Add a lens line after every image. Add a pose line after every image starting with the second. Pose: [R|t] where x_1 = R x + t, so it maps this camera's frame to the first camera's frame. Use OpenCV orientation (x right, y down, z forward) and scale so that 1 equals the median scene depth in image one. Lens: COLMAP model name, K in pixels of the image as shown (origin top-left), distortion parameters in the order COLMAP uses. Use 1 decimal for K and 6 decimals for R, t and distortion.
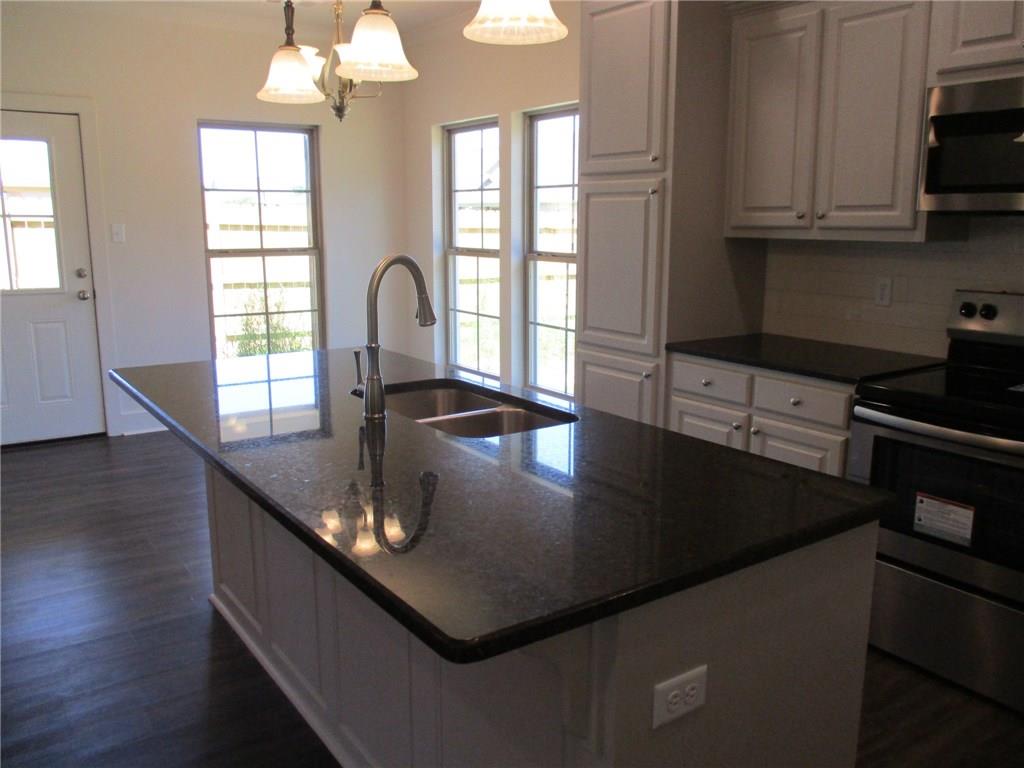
lens RADIAL K [[828.6, 0, 553.9], [0, 828.6, 367.4], [0, 0, 1]] dist [-0.010568, -0.001978]
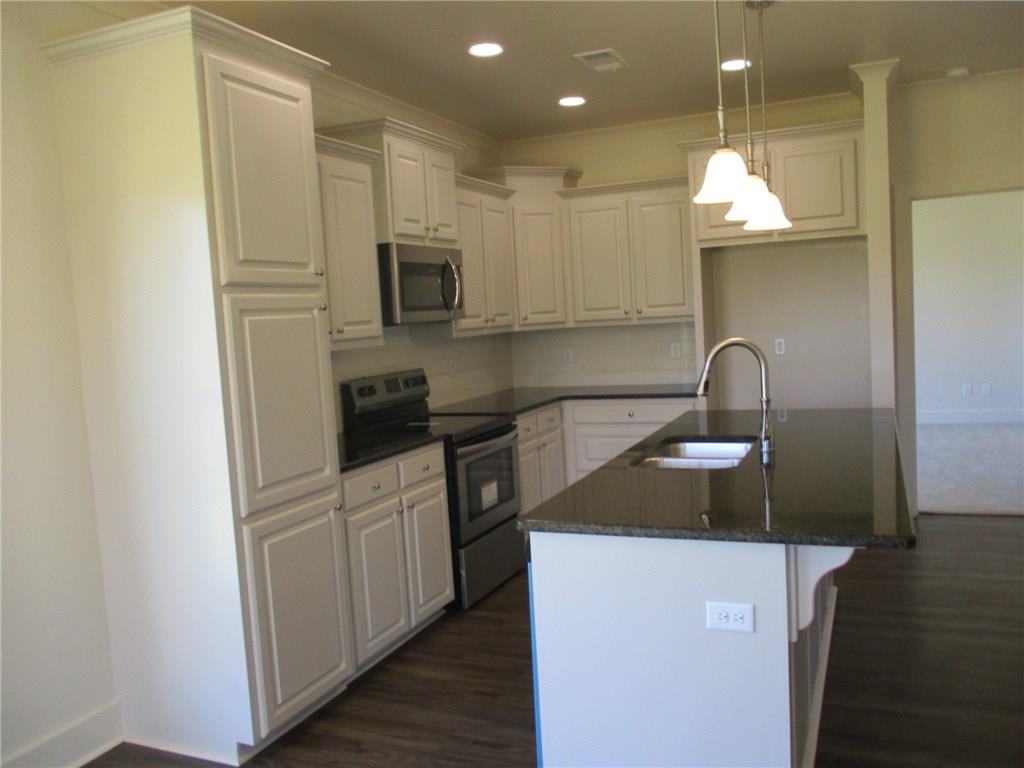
lens RADIAL K [[854.7, 0, 524.5], [0, 854.7, 385.4], [0, 0, 1]] dist [-0.031601, 0.001189]
pose [[-0.507303, -0.041404, 0.860773, -0.783540], [0.213162, 0.961777, 0.171891, -0.234058], [-0.834989, 0.270684, -0.479086, 1.240358]]
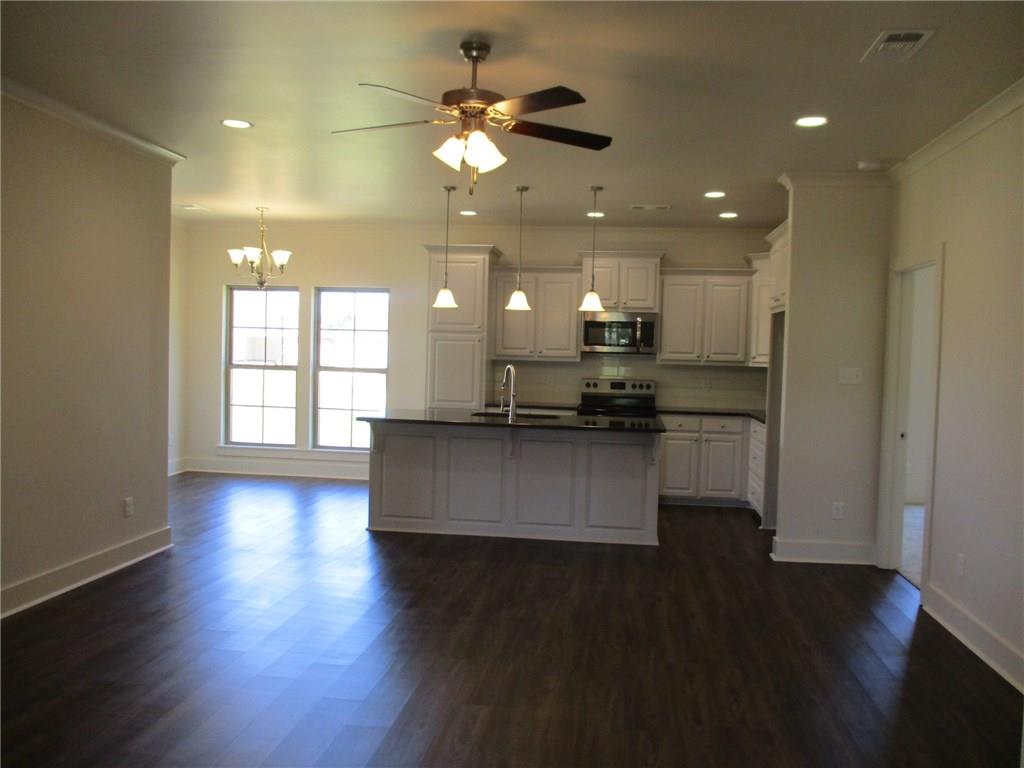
lens RADIAL K [[854.7, 0, 524.5], [0, 854.7, 385.4], [0, 0, 1]] dist [-0.031601, 0.001189]
pose [[0.701111, -0.011217, 0.712964, -1.490346], [0.102195, 0.991135, -0.084902, 0.135522], [-0.705691, 0.132387, 0.696042, -0.767377]]
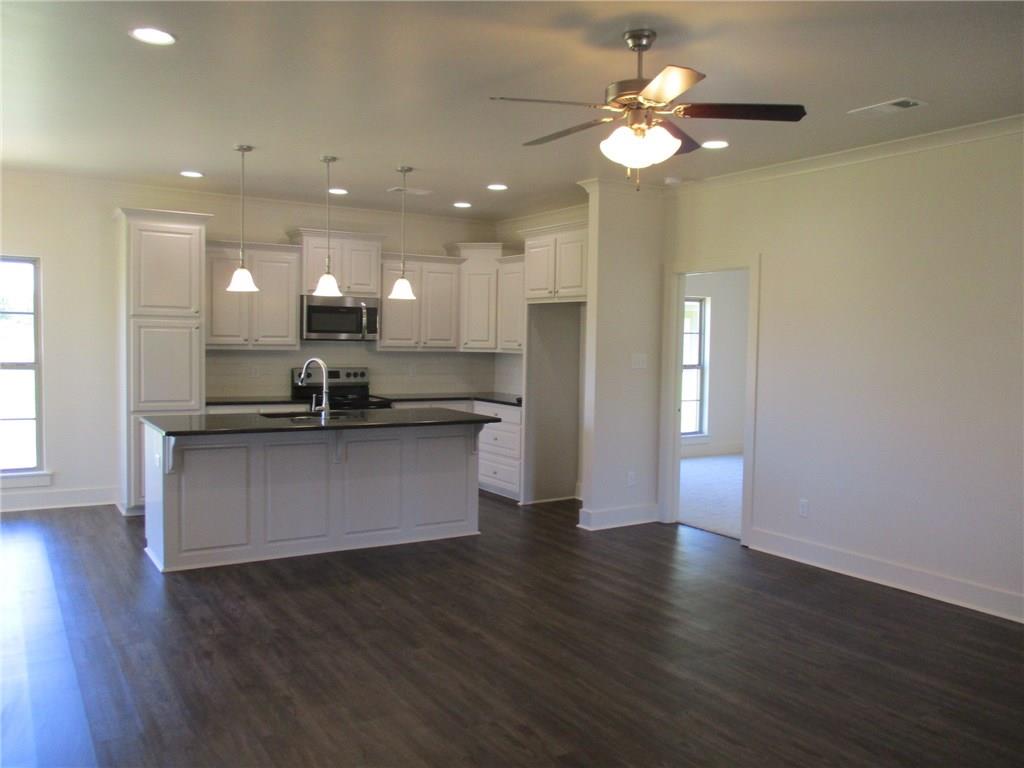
lens RADIAL K [[854.7, 0, 524.5], [0, 854.7, 385.4], [0, 0, 1]] dist [-0.031601, 0.001189]
pose [[0.083514, -0.052833, 0.995105, -1.803347], [0.158660, 0.986560, 0.039064, -0.025959], [-0.983795, 0.154620, 0.090774, 0.048689]]
